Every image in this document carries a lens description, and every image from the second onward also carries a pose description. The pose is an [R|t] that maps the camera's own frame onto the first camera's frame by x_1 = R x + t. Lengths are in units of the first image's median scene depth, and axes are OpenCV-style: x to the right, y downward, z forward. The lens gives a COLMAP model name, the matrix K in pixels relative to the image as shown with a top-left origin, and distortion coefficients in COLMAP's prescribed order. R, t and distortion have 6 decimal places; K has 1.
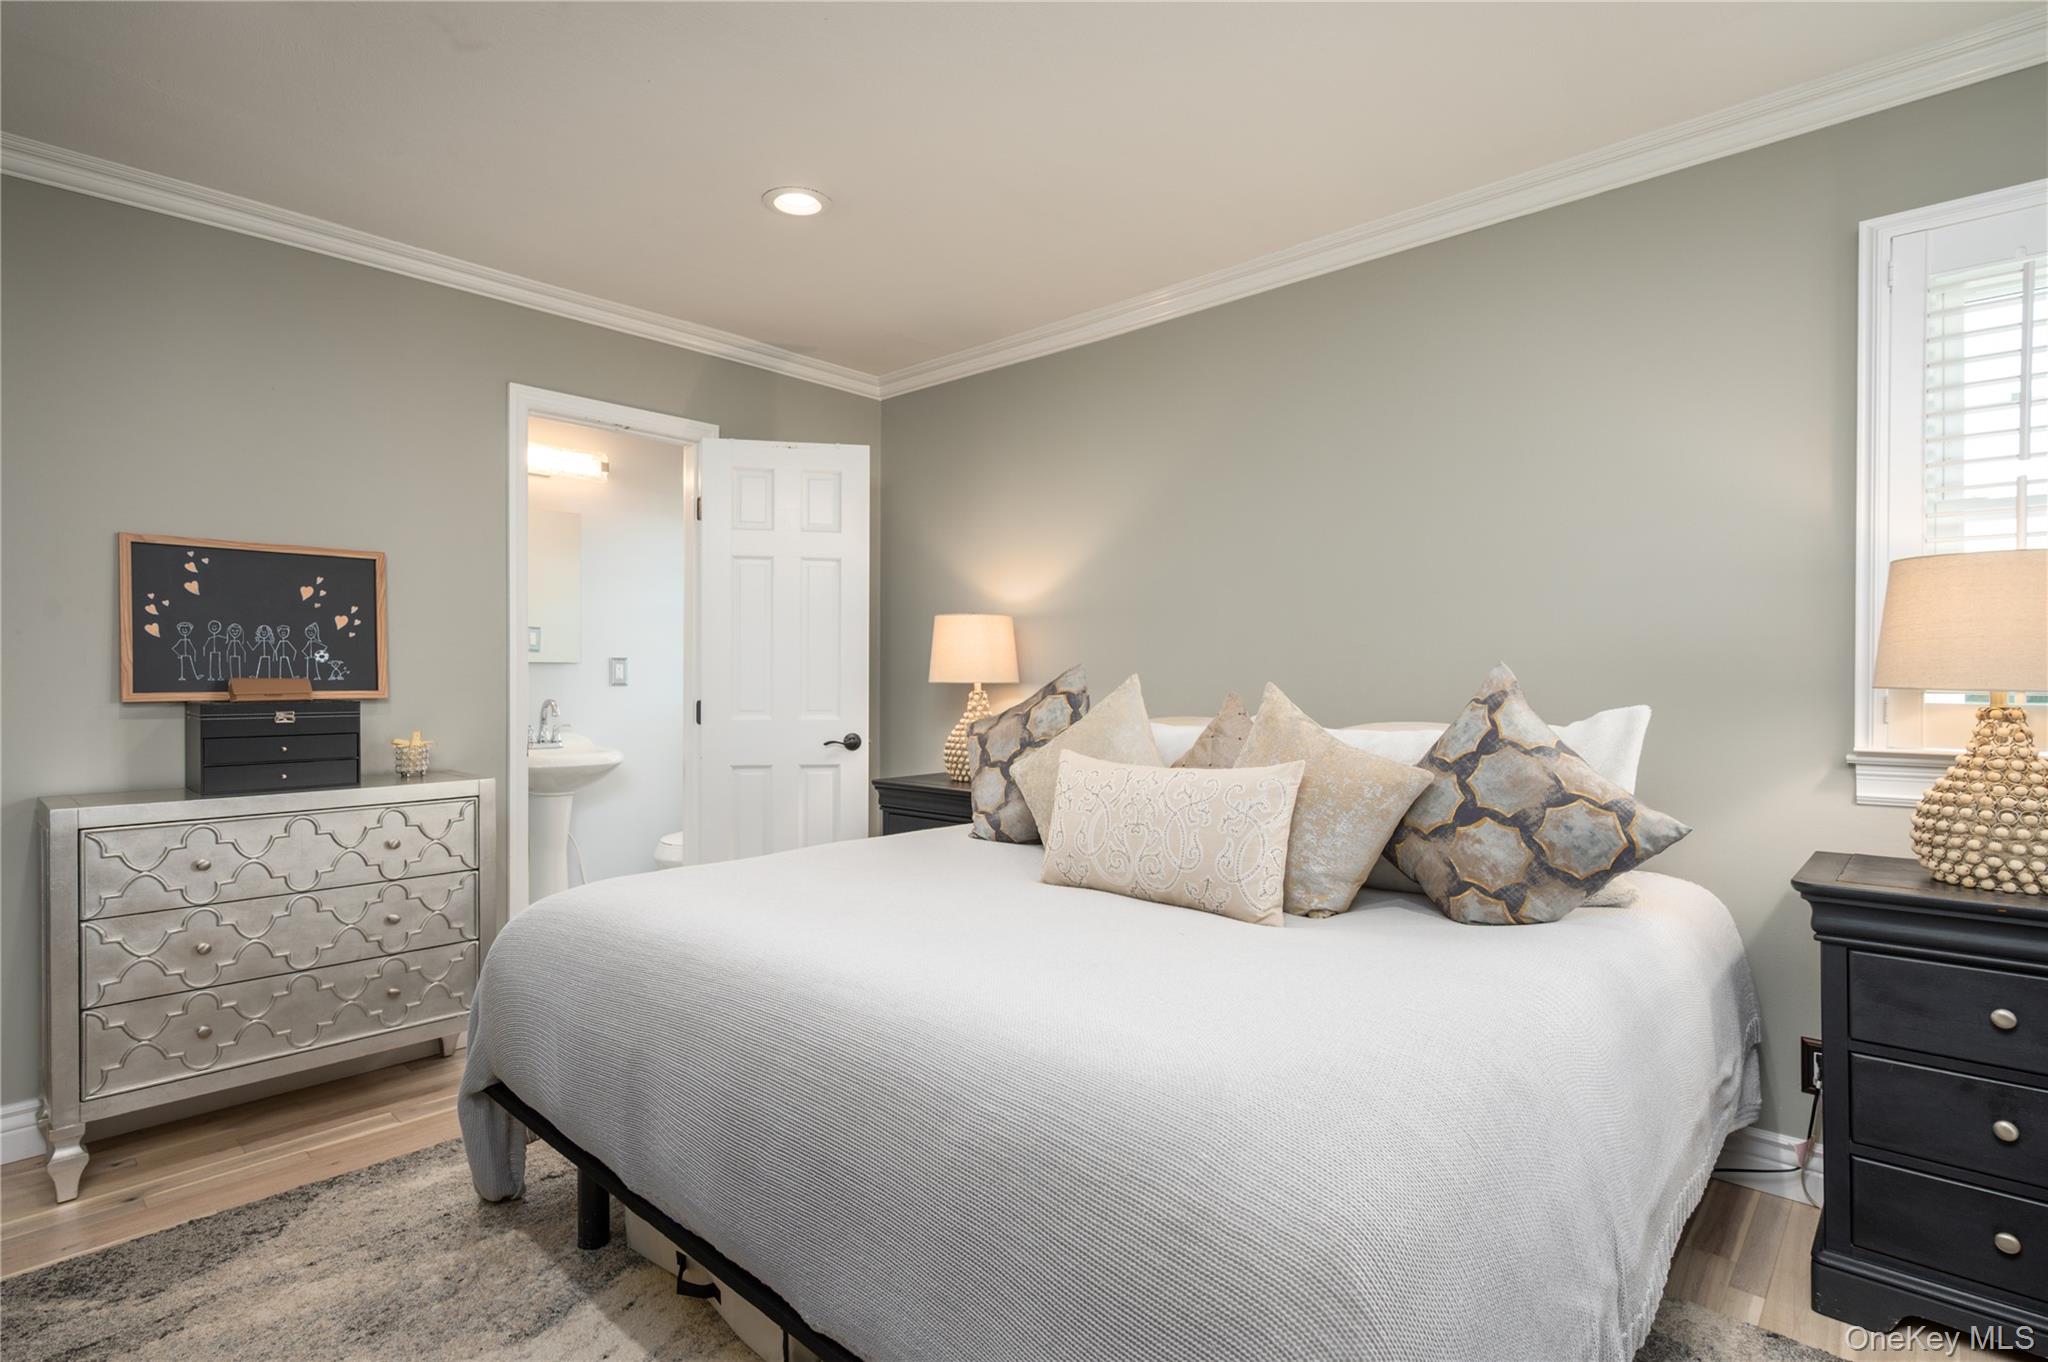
lens RADIAL K [[994.5, 0, 1024.5], [0, 994.5, 686.6], [0, 0, 1]] dist [0.000503, 0.000538]
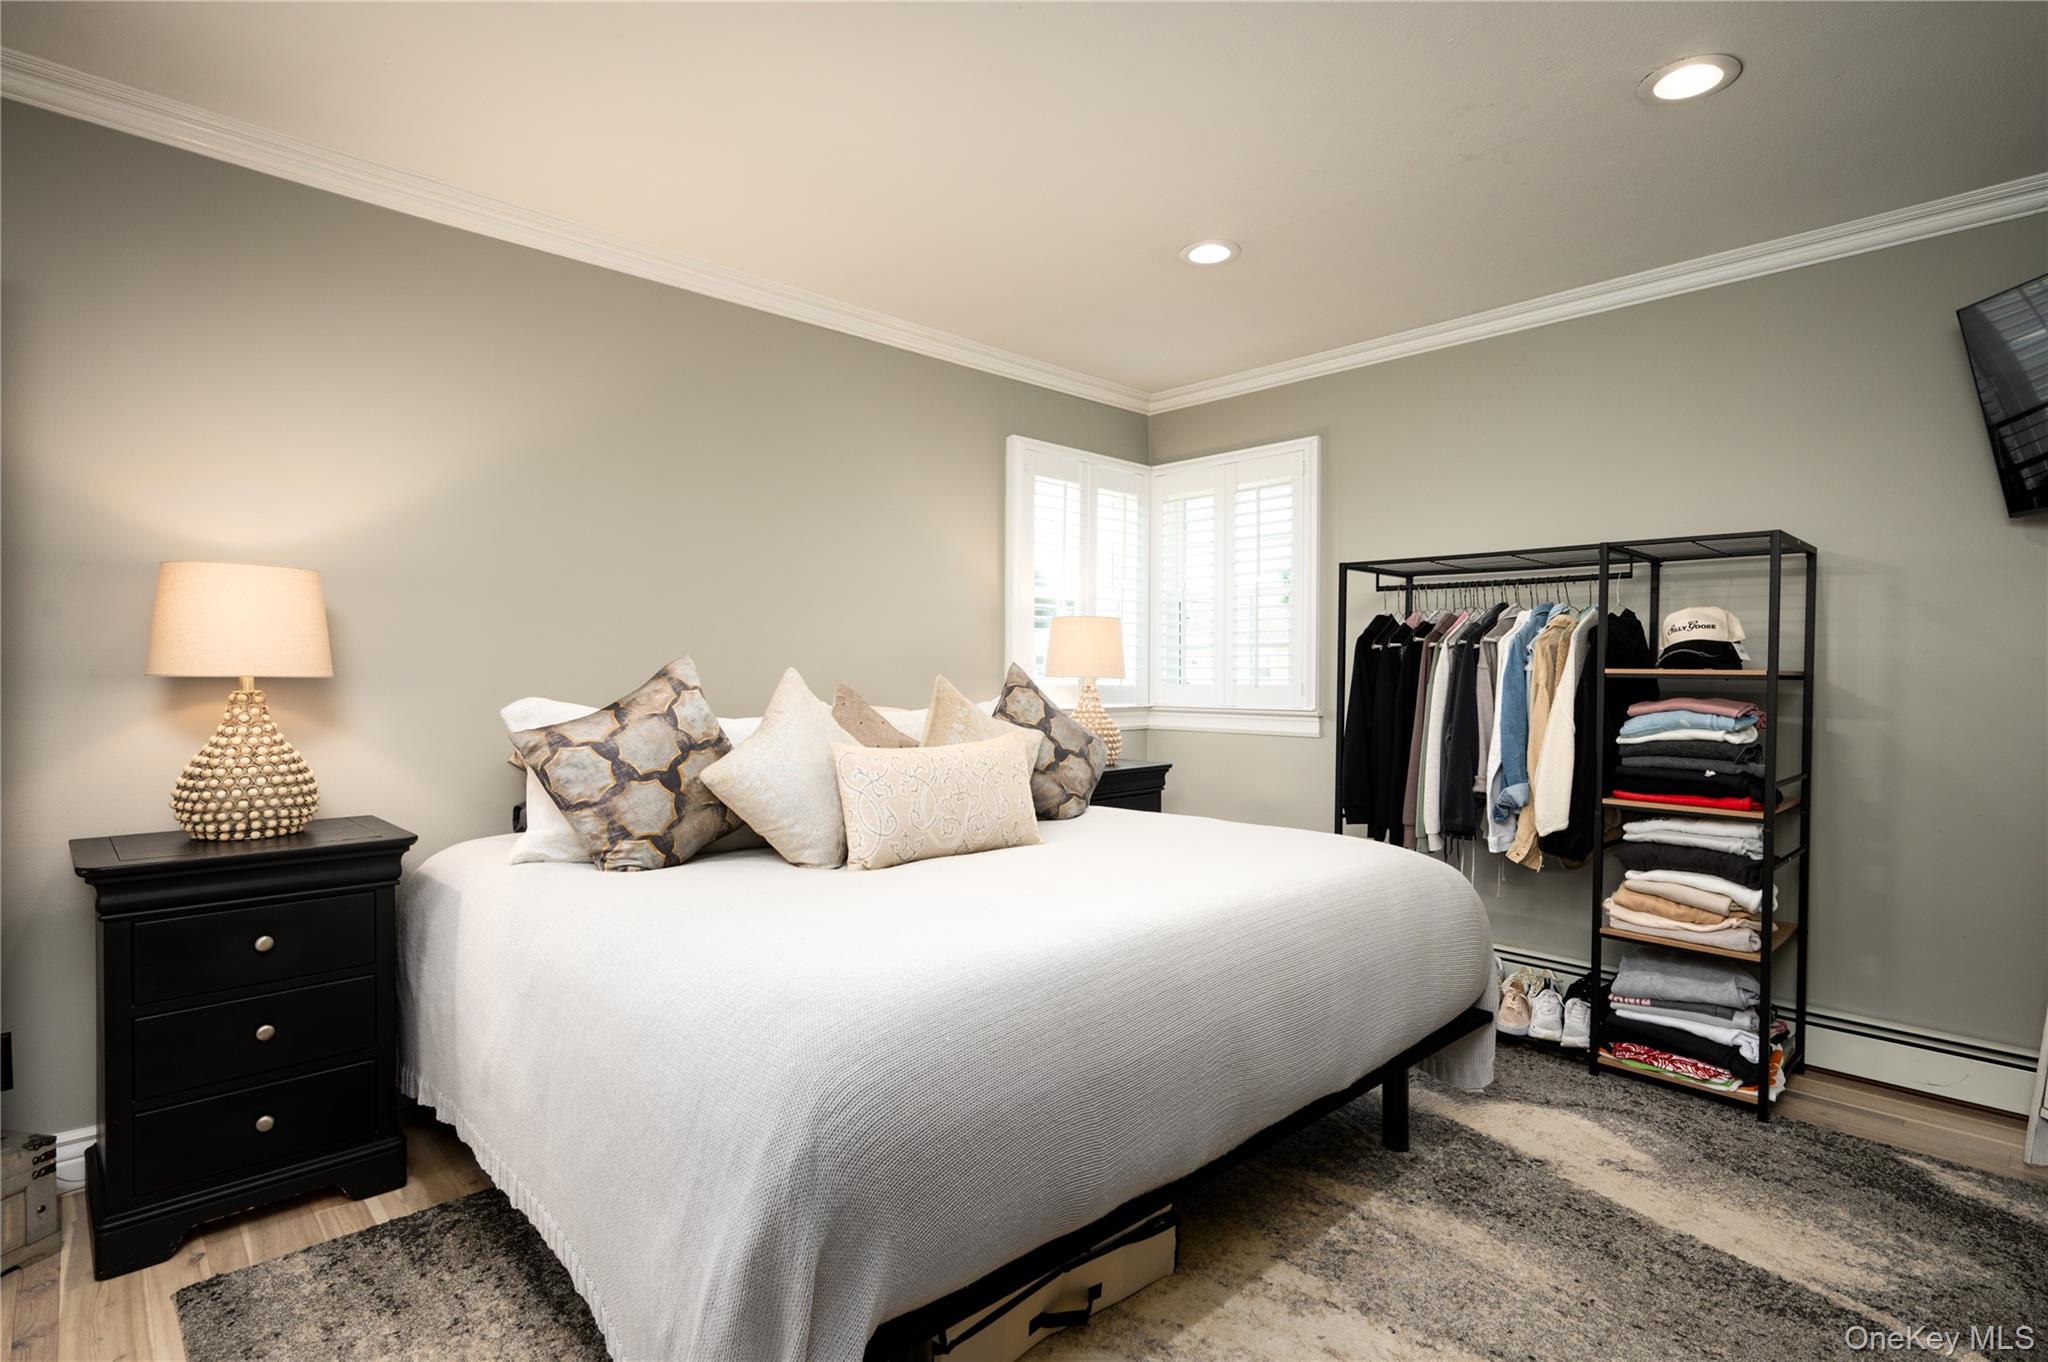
lens RADIAL K [[994.5, 0, 1024.5], [0, 994.5, 682.1], [0, 0, 1]] dist [0.000503, 0.000538]
pose [[0.096479, -0.023407, 0.995060, -0.841274], [-0.003369, 0.999710, 0.023843, -0.022692], [-0.995329, -0.005653, 0.096372, 0.618697]]
